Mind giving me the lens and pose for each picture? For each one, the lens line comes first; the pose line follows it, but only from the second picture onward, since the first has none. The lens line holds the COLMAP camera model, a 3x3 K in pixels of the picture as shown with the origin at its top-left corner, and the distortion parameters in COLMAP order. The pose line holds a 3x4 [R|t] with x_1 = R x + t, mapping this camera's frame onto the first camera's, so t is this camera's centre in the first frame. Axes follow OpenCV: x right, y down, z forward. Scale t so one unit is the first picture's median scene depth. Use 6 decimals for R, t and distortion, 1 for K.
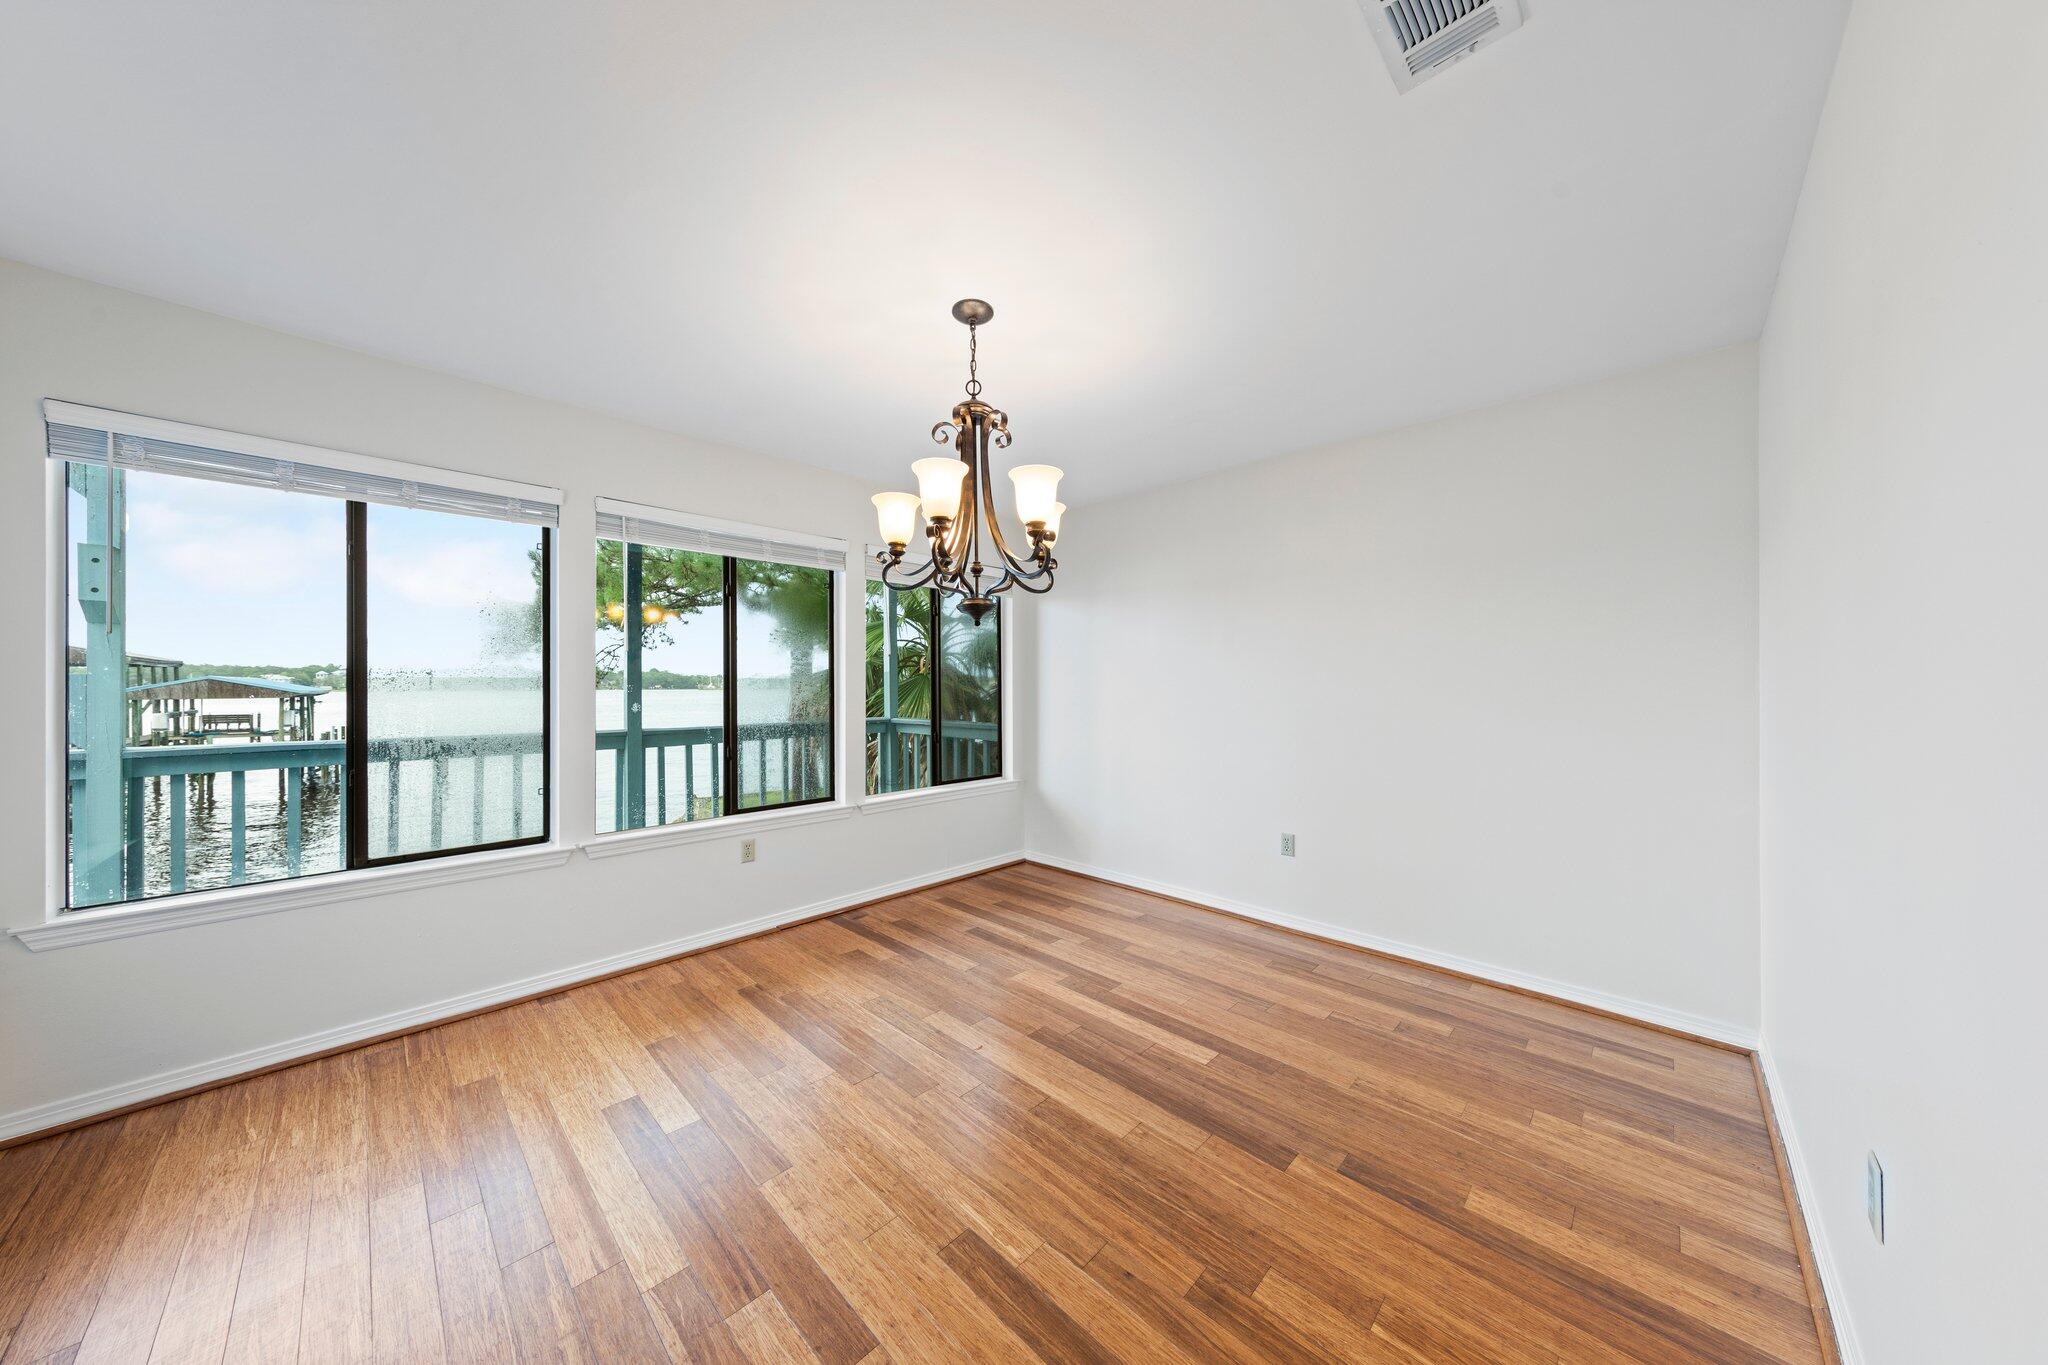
lens RADIAL K [[644.3, 0, 1013.8], [0, 644.3, 679.8], [0, 0, 1]] dist [0.007057, -0.000763]
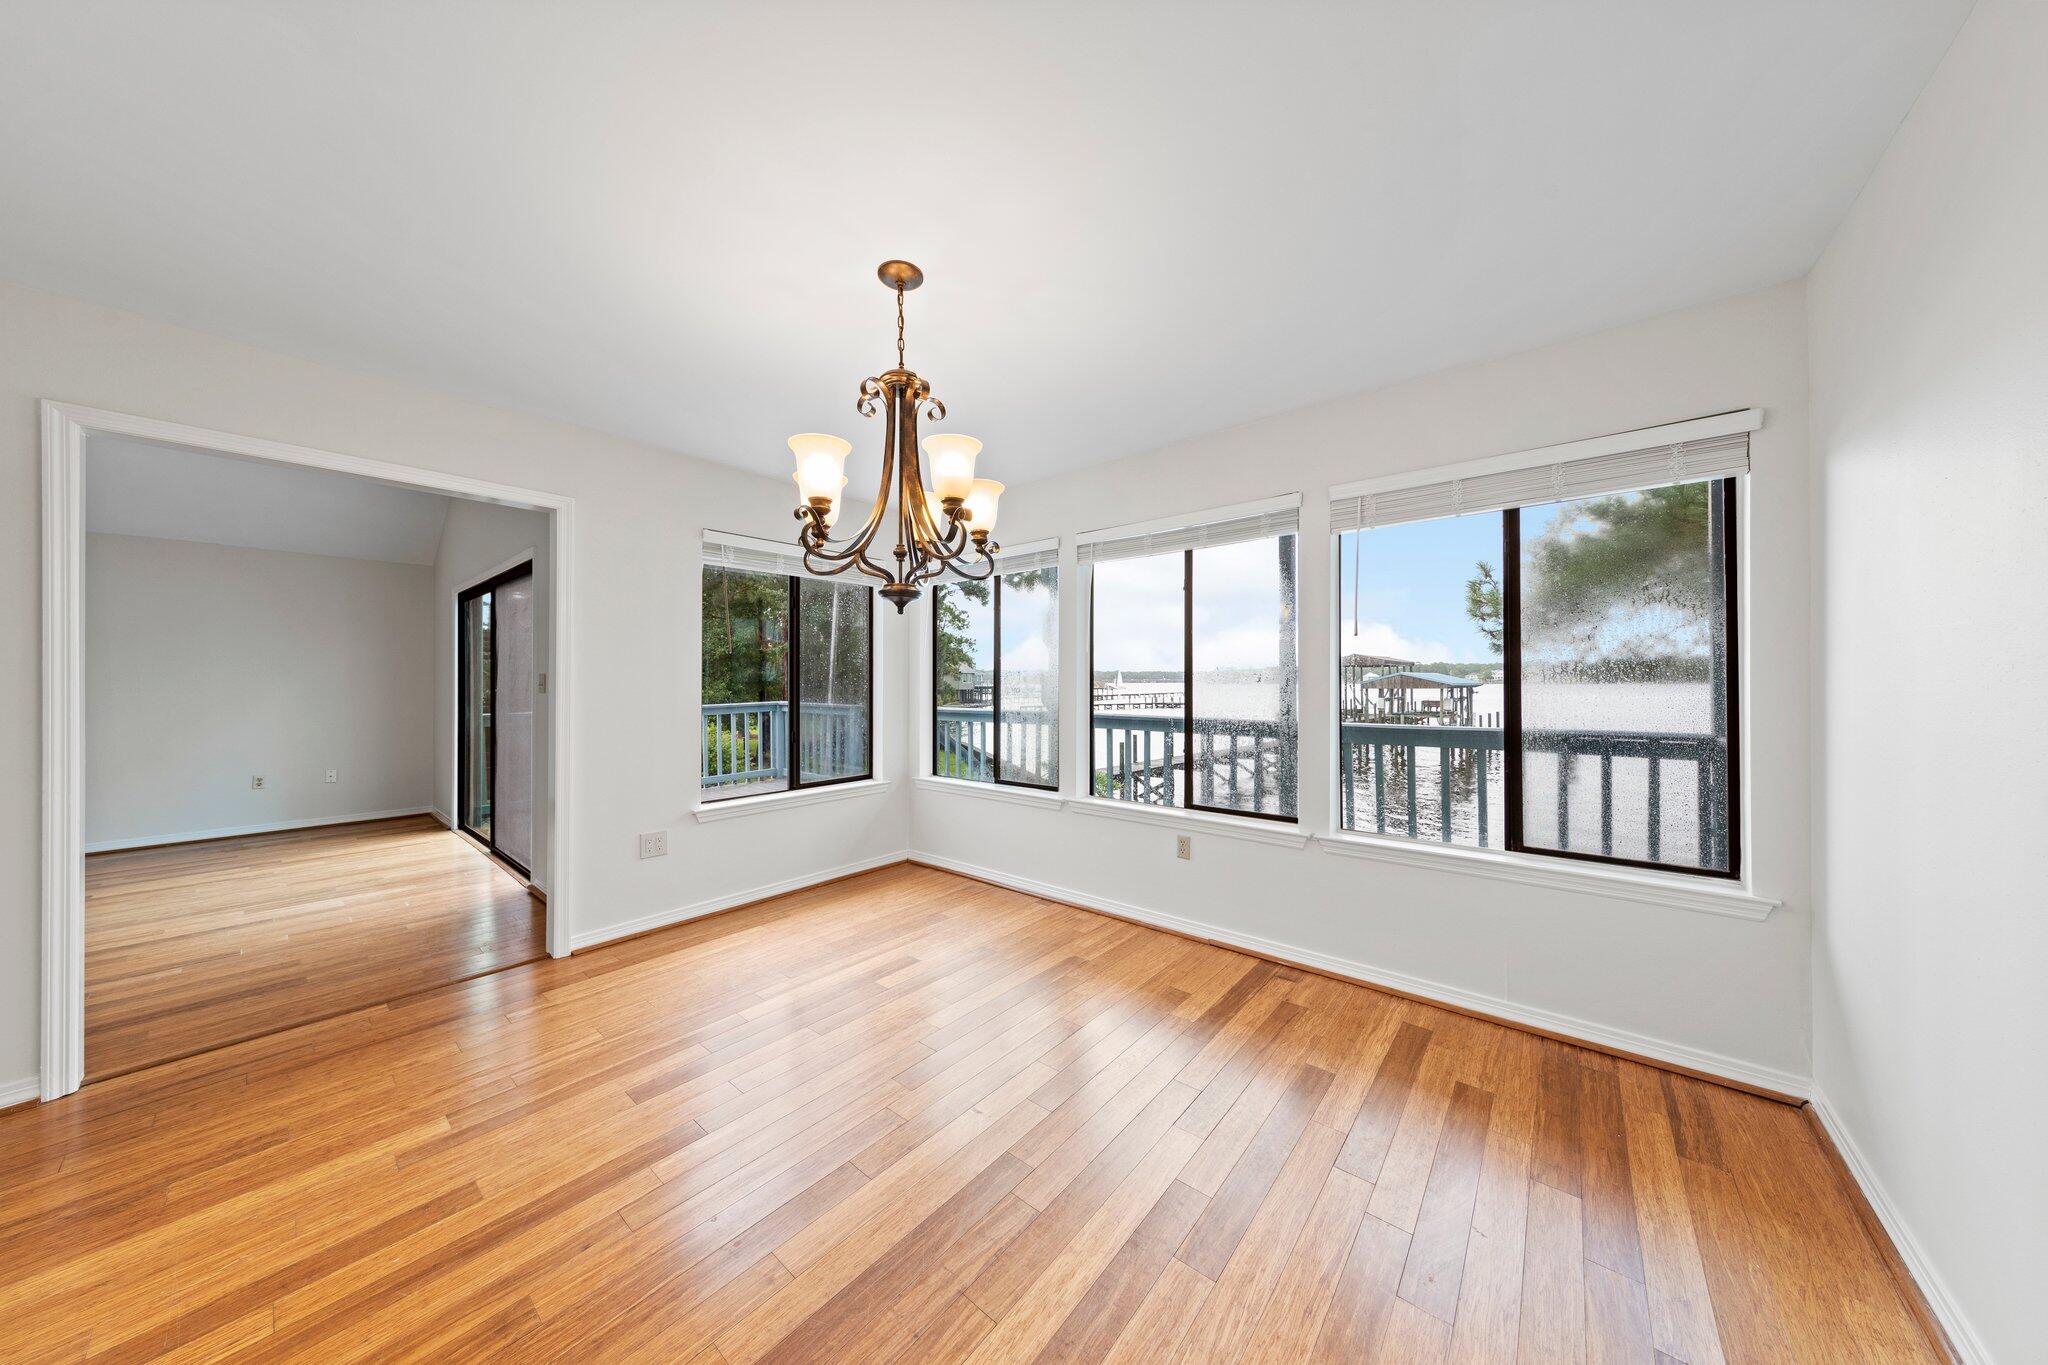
lens RADIAL K [[644.3, 0, 1021.0], [0, 644.3, 684.1], [0, 0, 1]] dist [0.007057, -0.000763]
pose [[0.095762, 0.007789, -0.995374, 0.483280], [0.008524, 0.999926, 0.008644, 0.011841], [0.995368, -0.009313, 0.095688, 0.617461]]
